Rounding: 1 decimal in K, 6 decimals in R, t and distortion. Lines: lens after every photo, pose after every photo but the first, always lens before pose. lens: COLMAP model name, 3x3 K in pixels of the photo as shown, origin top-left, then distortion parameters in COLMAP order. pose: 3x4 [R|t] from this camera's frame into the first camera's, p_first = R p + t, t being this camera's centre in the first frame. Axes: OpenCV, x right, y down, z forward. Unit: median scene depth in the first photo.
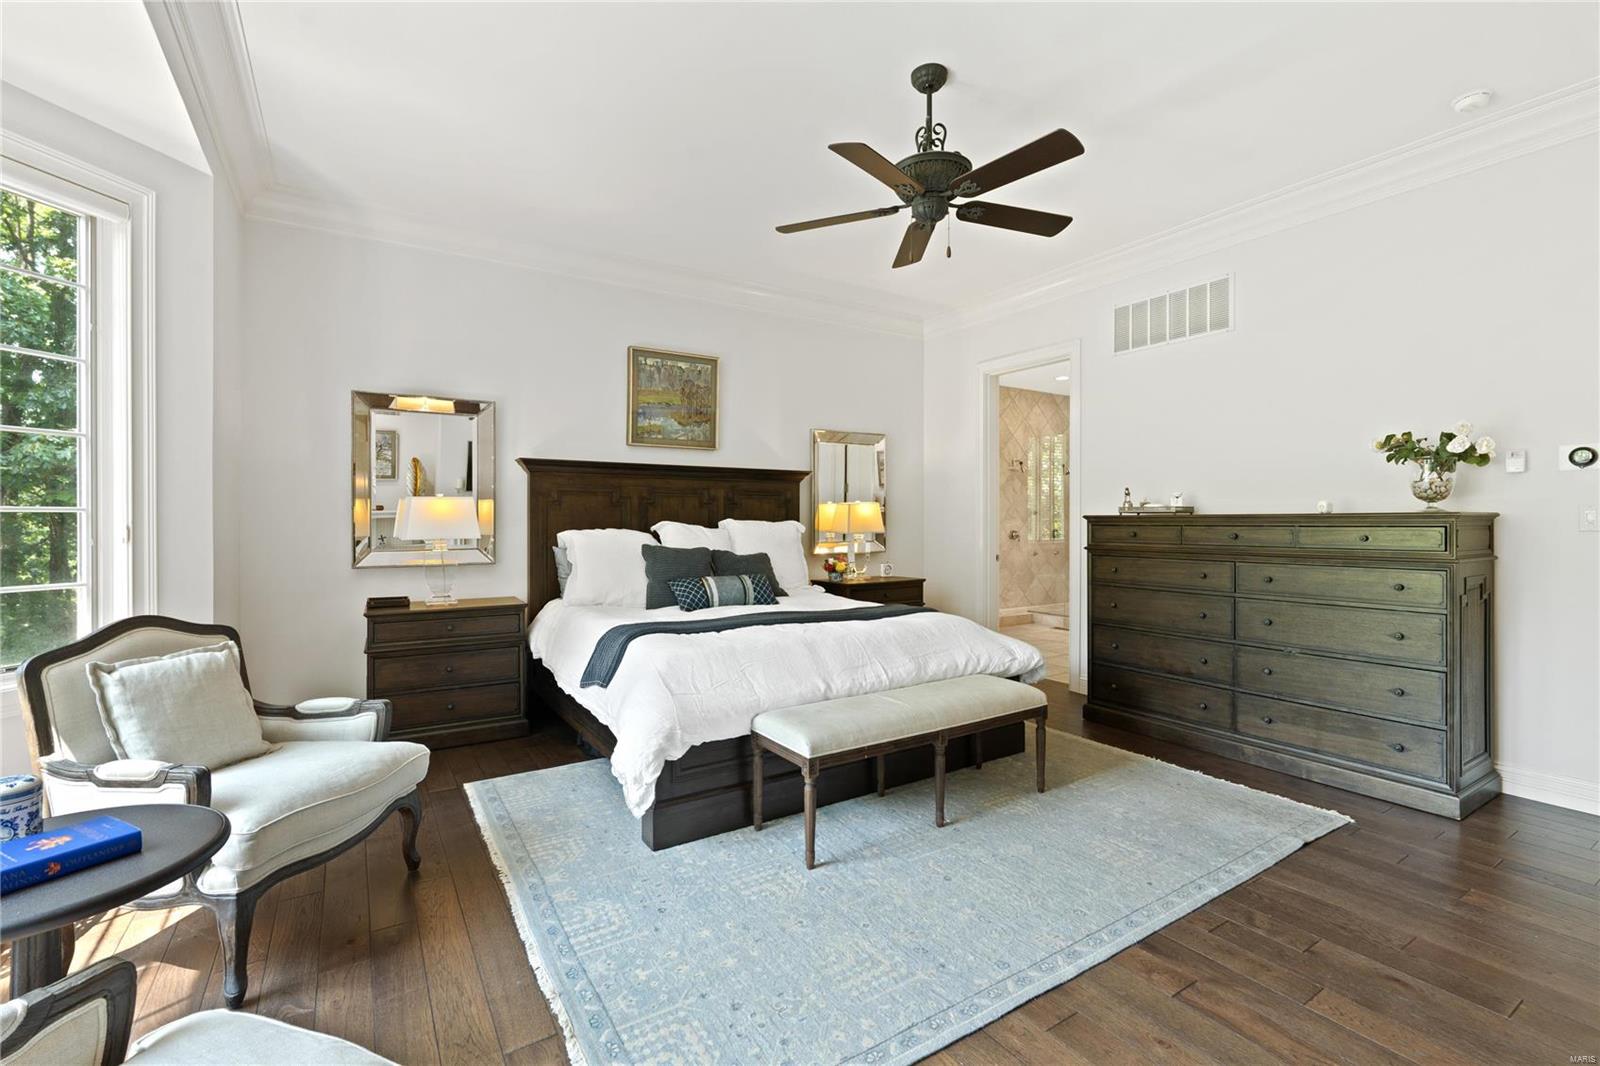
lens RADIAL K [[701.8, 0, 799.3], [0, 701.8, 536.2], [0, 0, 1]] dist [-0.000999, -0.000236]
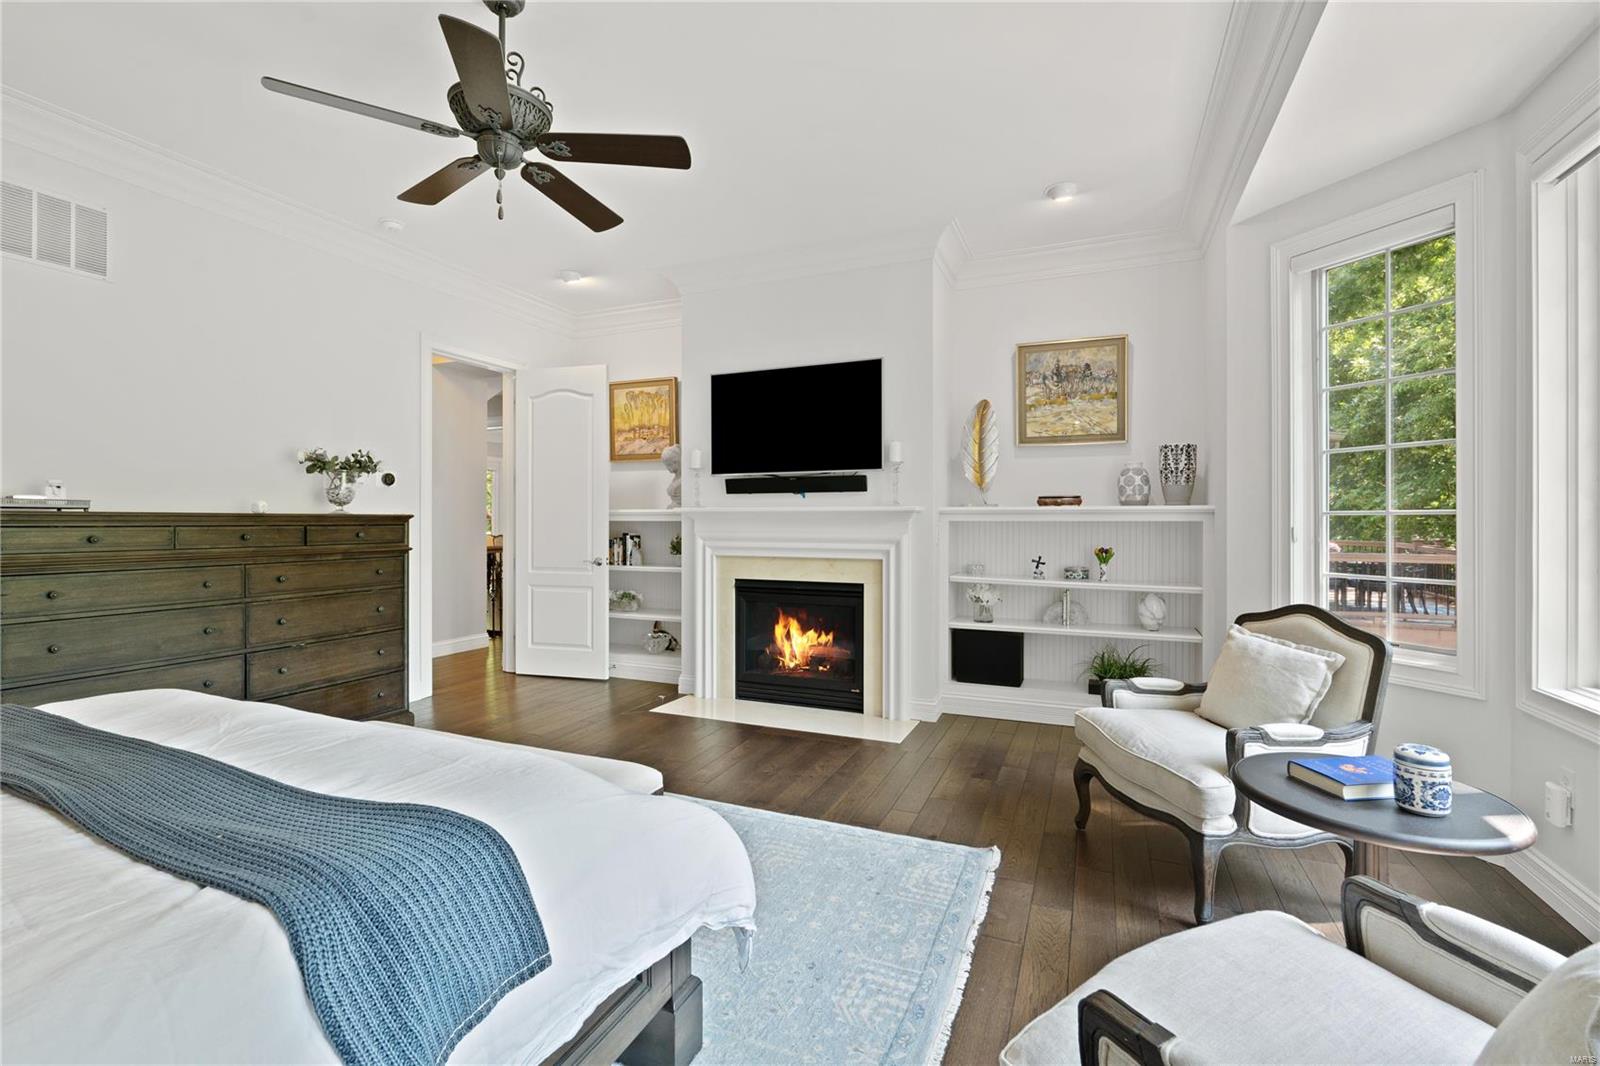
lens RADIAL K [[701.8, 0, 799.3], [0, 701.8, 536.2], [0, 0, 1]] dist [-0.000999, -0.000236]
pose [[-0.562728, -0.017758, 0.826452, -0.553408], [0.016260, 0.999338, 0.032544, -0.018868], [-0.826482, 0.031751, -0.562067, 0.912339]]
